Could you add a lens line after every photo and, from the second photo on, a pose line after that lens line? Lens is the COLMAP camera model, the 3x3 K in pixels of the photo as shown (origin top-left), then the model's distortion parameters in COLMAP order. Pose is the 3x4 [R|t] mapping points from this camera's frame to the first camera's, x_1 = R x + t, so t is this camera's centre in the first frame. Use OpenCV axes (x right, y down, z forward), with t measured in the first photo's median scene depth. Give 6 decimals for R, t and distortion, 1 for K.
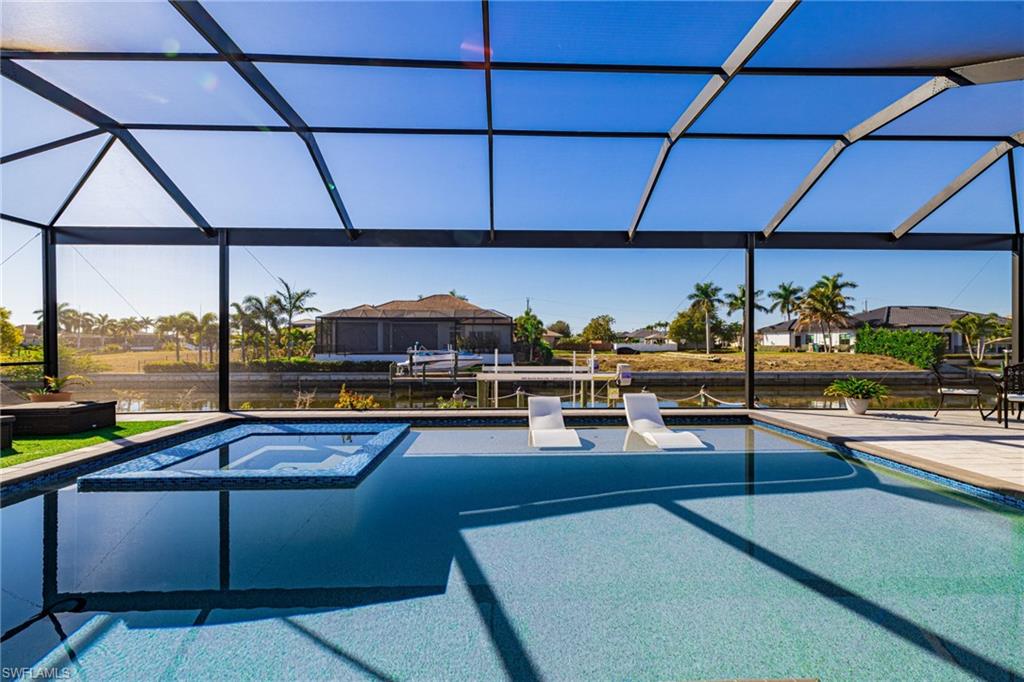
lens RADIAL K [[431.3, 0, 515.6], [0, 431.3, 342.8], [0, 0, 1]] dist [-0.002070, 0.000268]
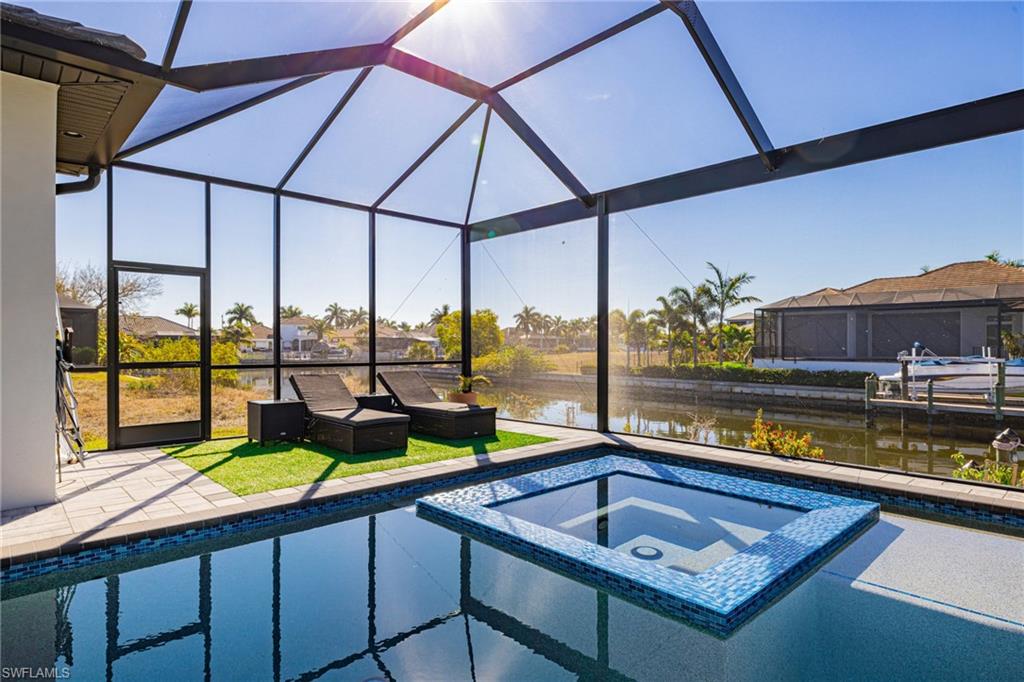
lens RADIAL K [[563.5, 0, 510.0], [0, 563.5, 342.1], [0, 0, 1]] dist [-0.002187, -0.001046]
pose [[0.656254, 0.000245, -0.754540, -0.006561], [-0.002535, 0.999995, -0.001880, 0.000519], [0.754536, 0.003147, 0.656251, 0.048847]]
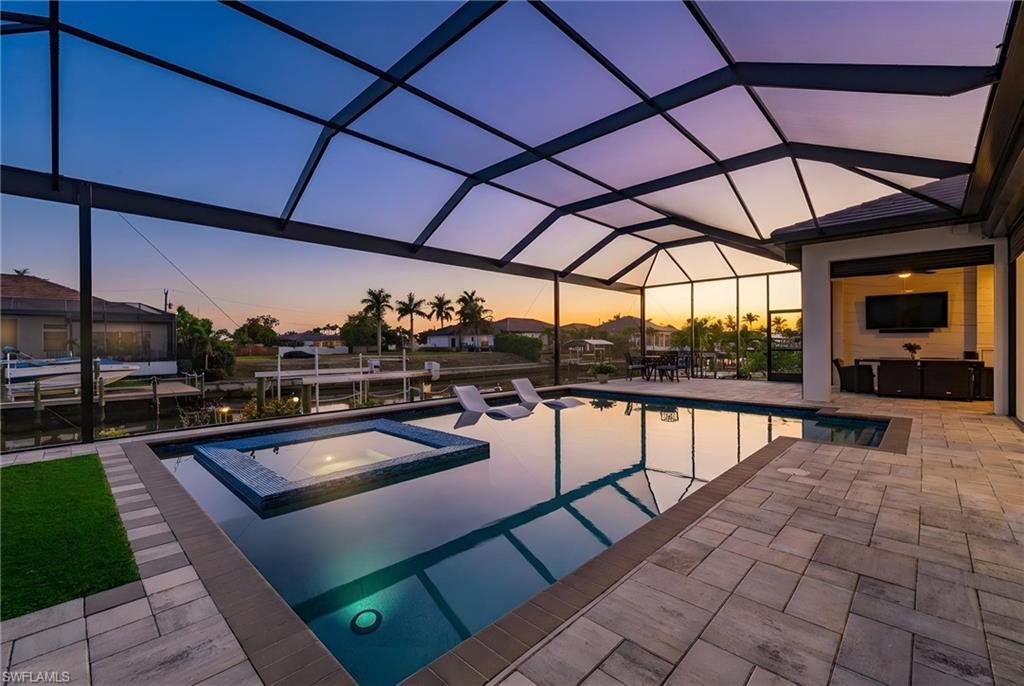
lens RADIAL K [[431.7, 0, 518.8], [0, 431.7, 340.6], [0, 0, 1]] dist [0.000002, -0.000086]
pose [[0.708158, -0.001234, 0.706053, -0.150540], [0.009651, 0.999922, -0.007932, 0.001135], [-0.705988, 0.012432, 0.708115, 0.001163]]
